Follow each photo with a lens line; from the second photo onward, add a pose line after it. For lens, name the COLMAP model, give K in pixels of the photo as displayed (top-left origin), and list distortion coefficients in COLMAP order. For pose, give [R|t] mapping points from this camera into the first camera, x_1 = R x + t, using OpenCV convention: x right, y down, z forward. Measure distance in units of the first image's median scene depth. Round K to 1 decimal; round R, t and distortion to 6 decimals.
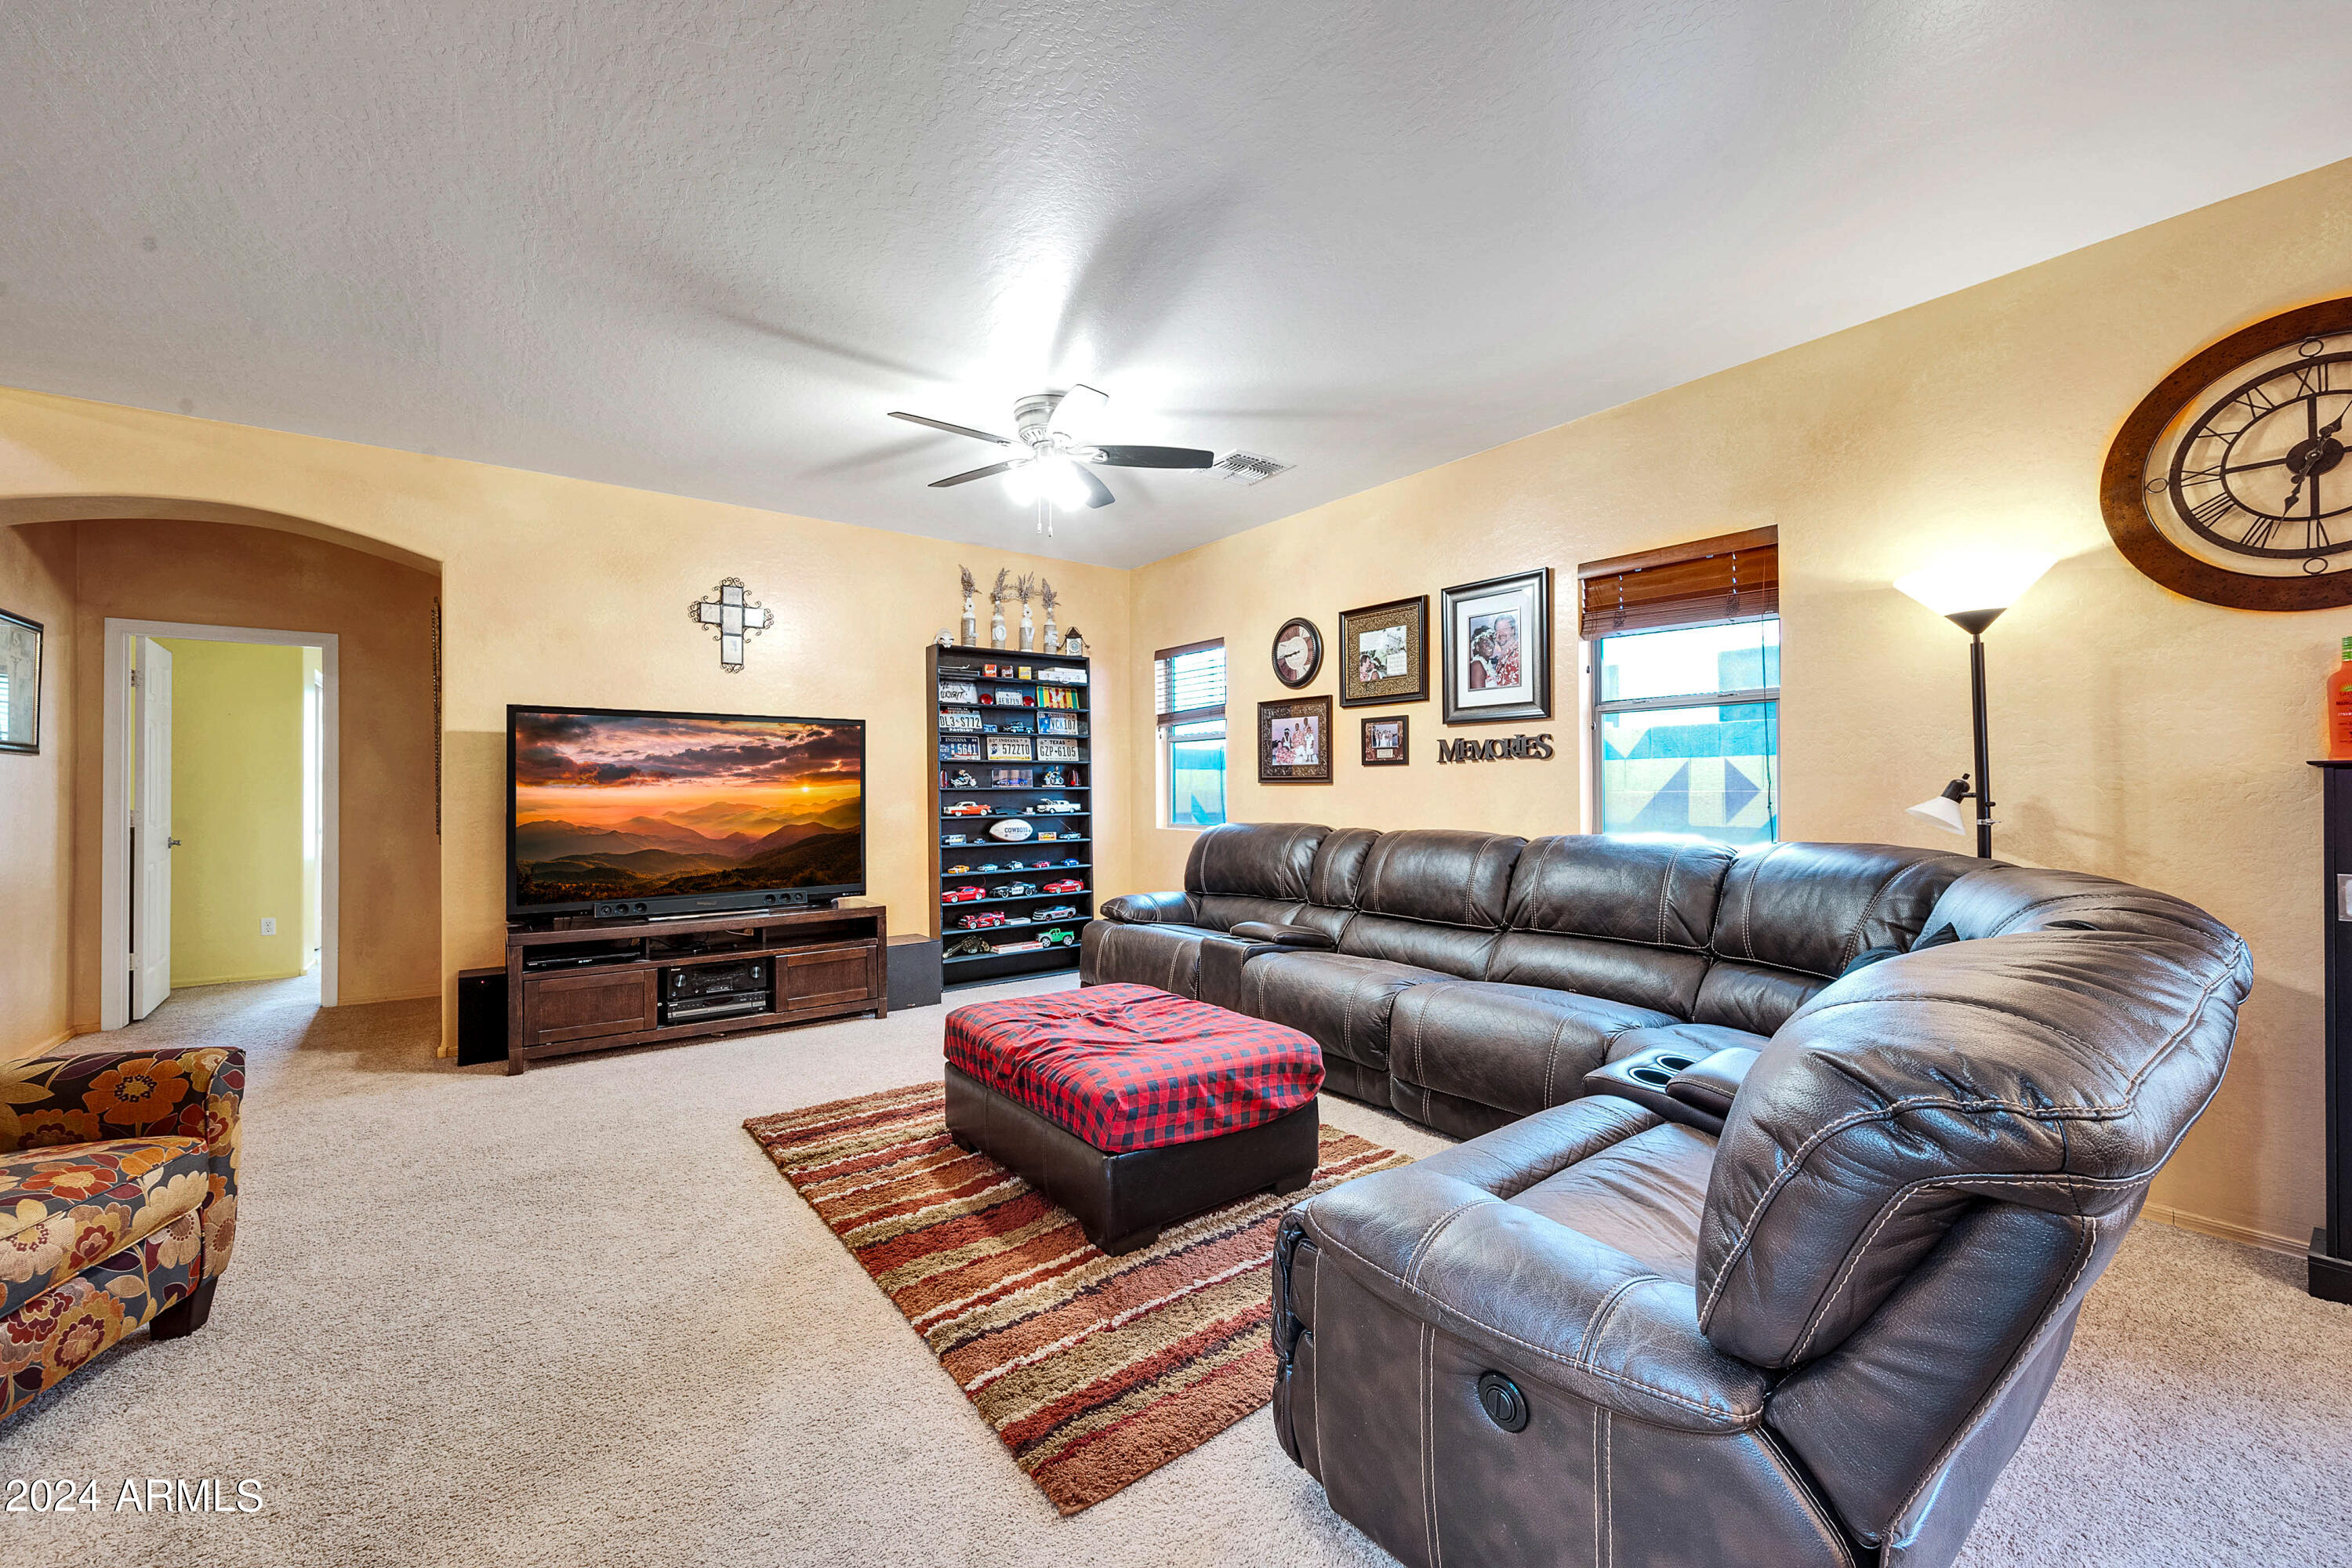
lens RADIAL K [[930.0, 0, 1179.8], [0, 930.0, 780.2], [0, 0, 1]] dist [-0.000430, -0.000333]
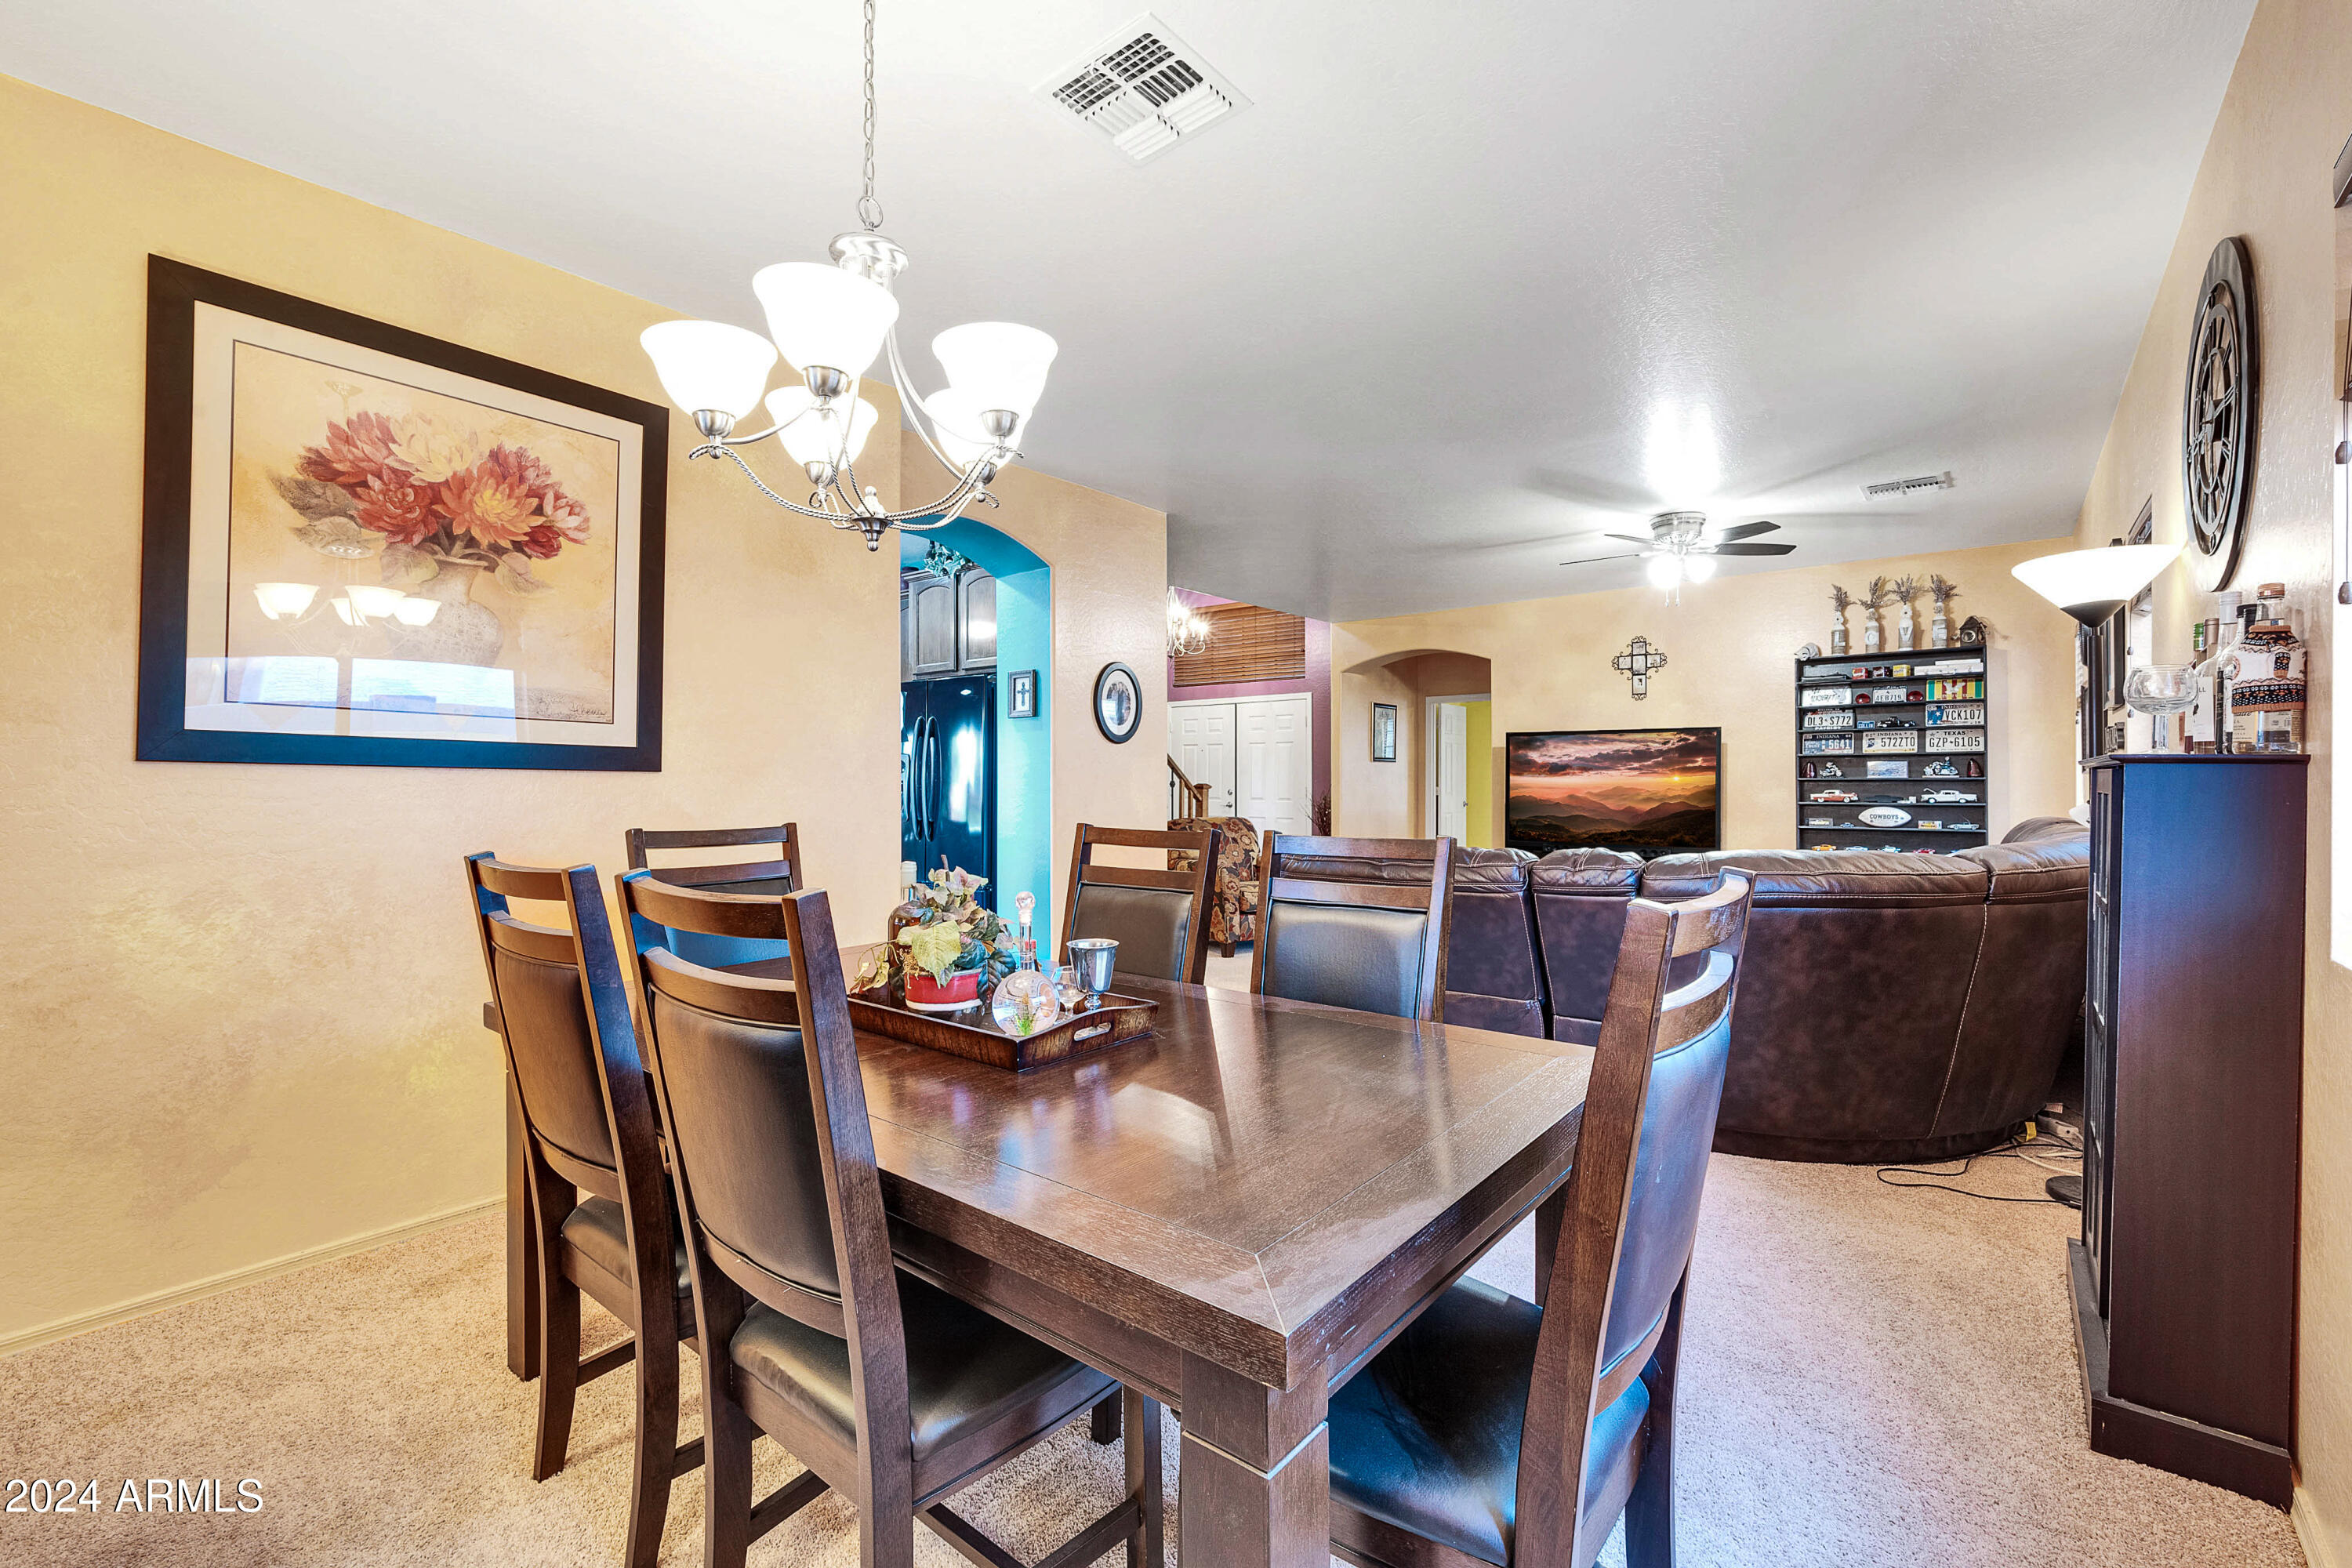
lens RADIAL K [[930.0, 0, 1178.6], [0, 930.0, 782.5], [0, 0, 1]] dist [-0.000430, -0.000333]
pose [[0.251845, 0.008628, -0.967729, 0.906300], [0.007991, 0.999908, 0.010994, -0.006708], [0.967735, -0.010502, 0.251753, -0.106426]]
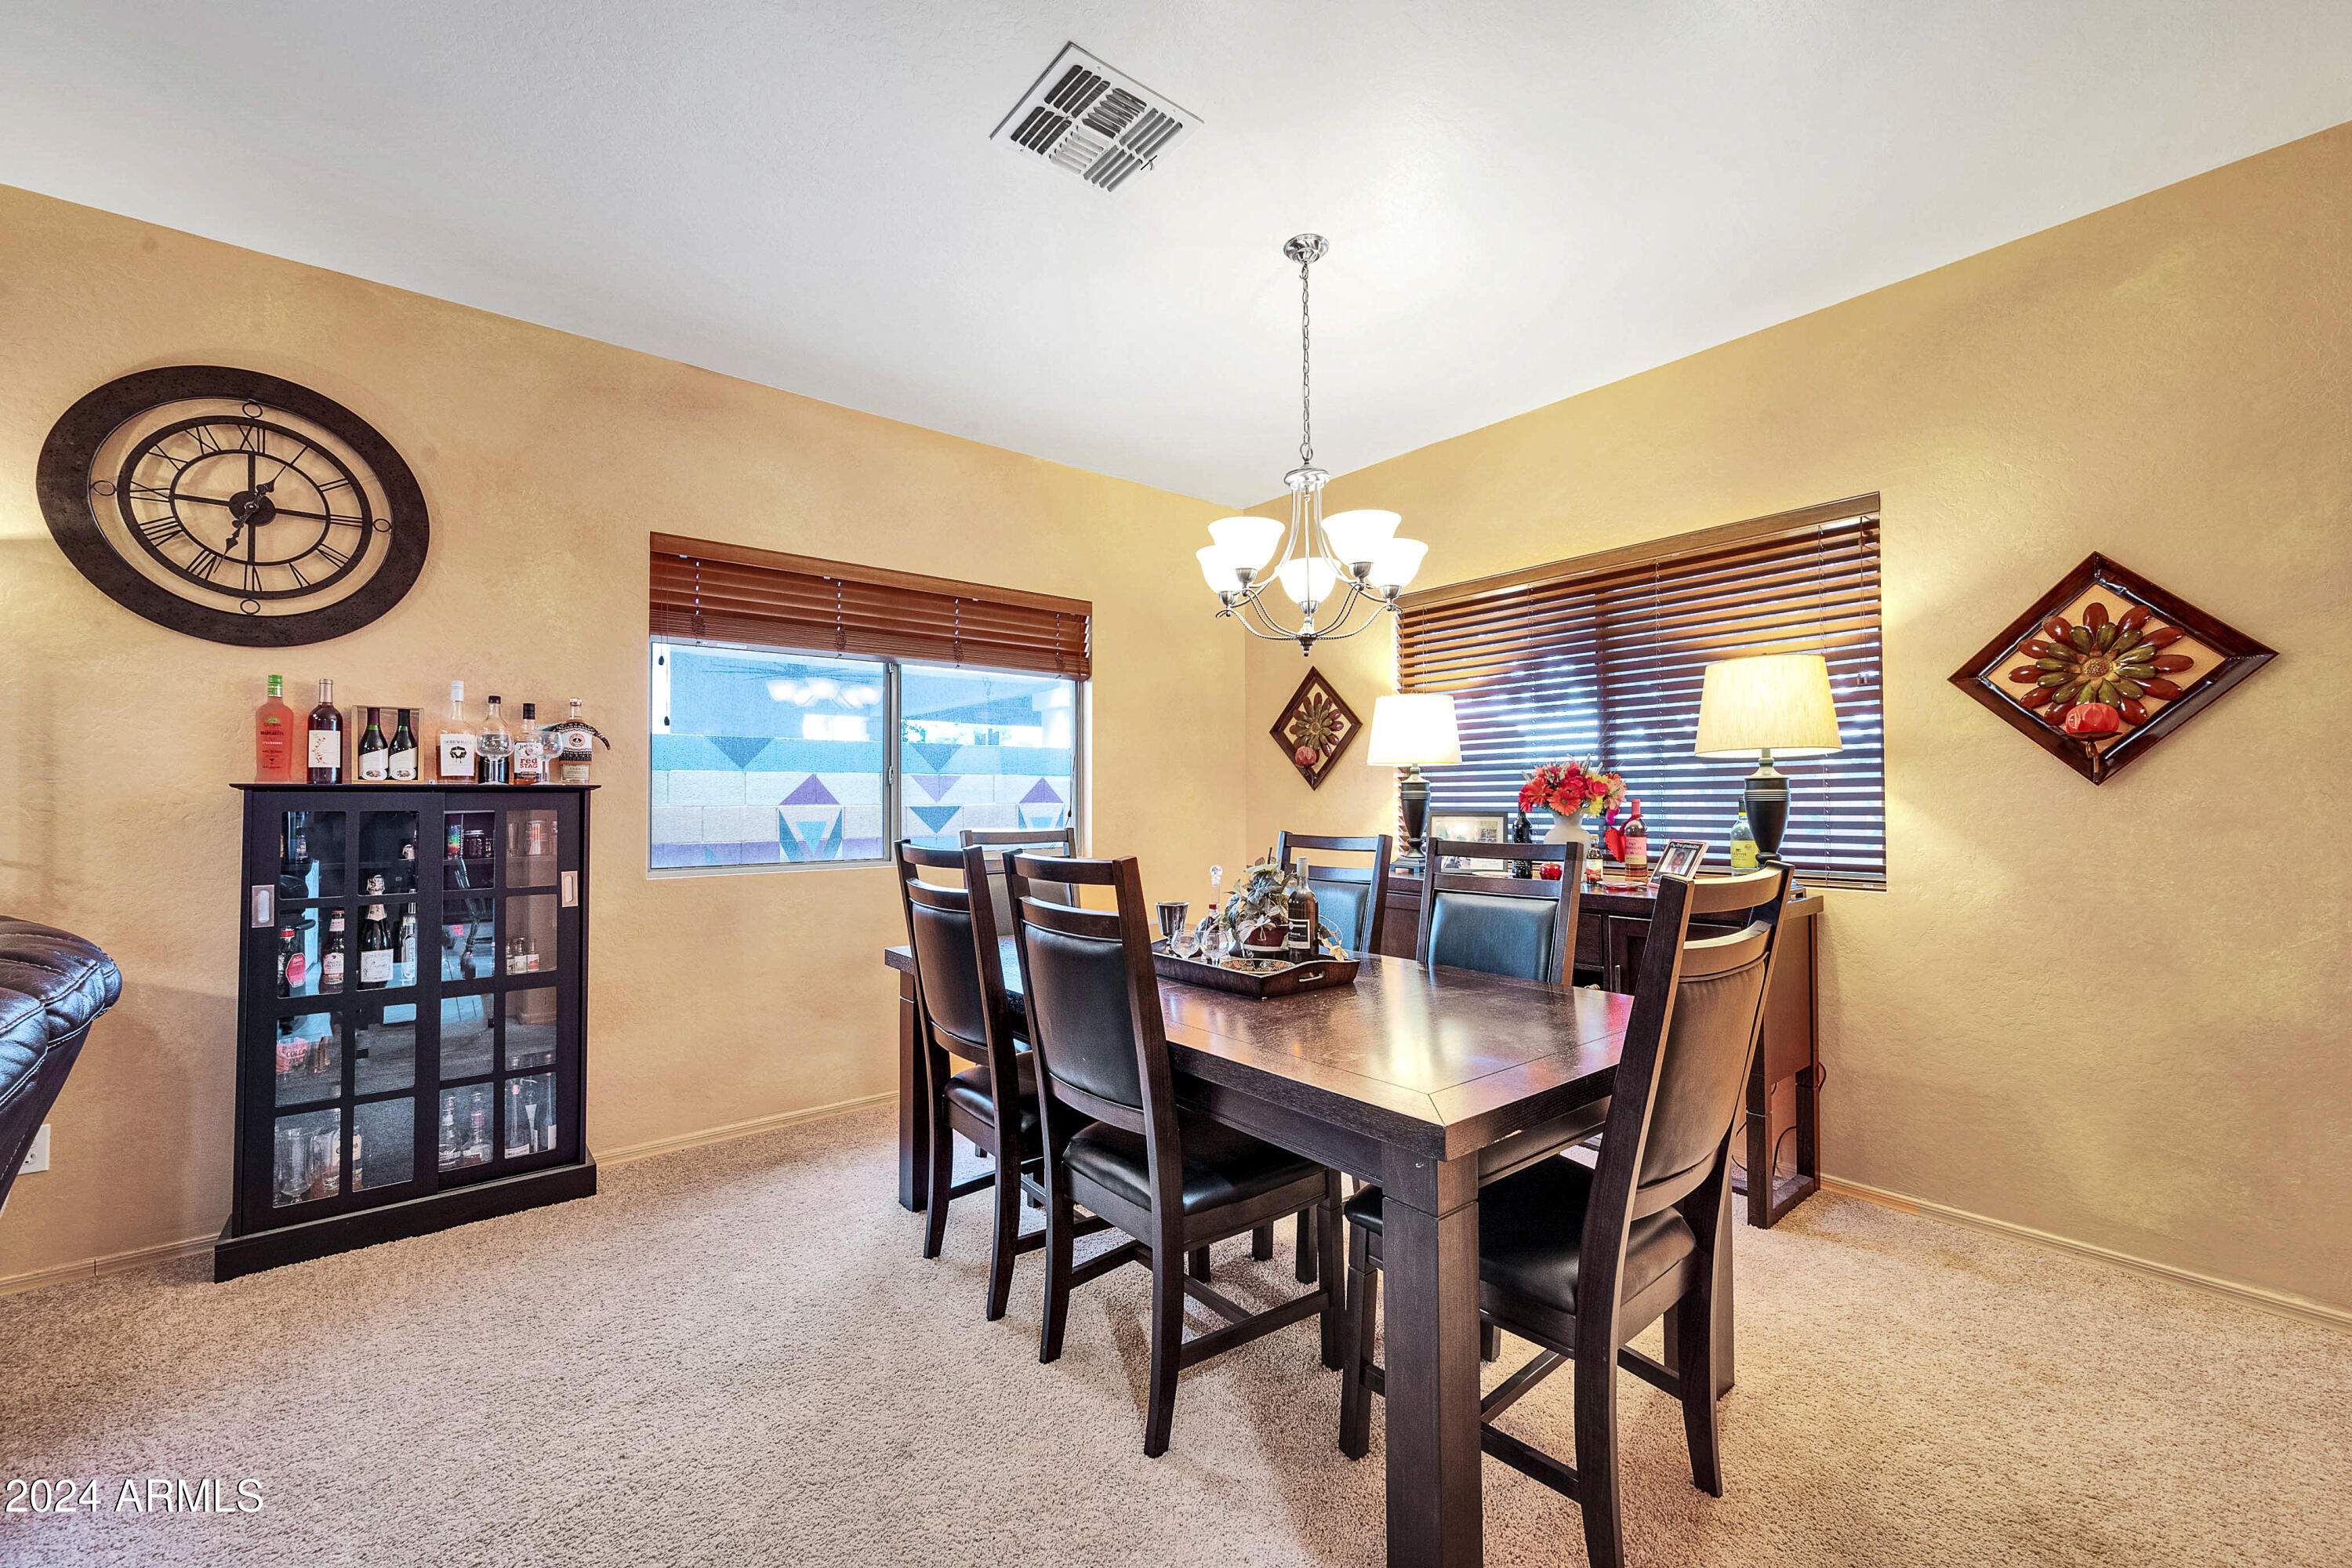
lens RADIAL K [[930.0, 0, 1181.0], [0, 930.0, 783.7], [0, 0, 1]] dist [-0.000430, -0.000333]
pose [[-0.035247, 0.024238, 0.999085, 0.043974], [-0.004777, 0.999690, -0.024422, 0.000226], [-0.999367, -0.005634, -0.035120, -0.033187]]
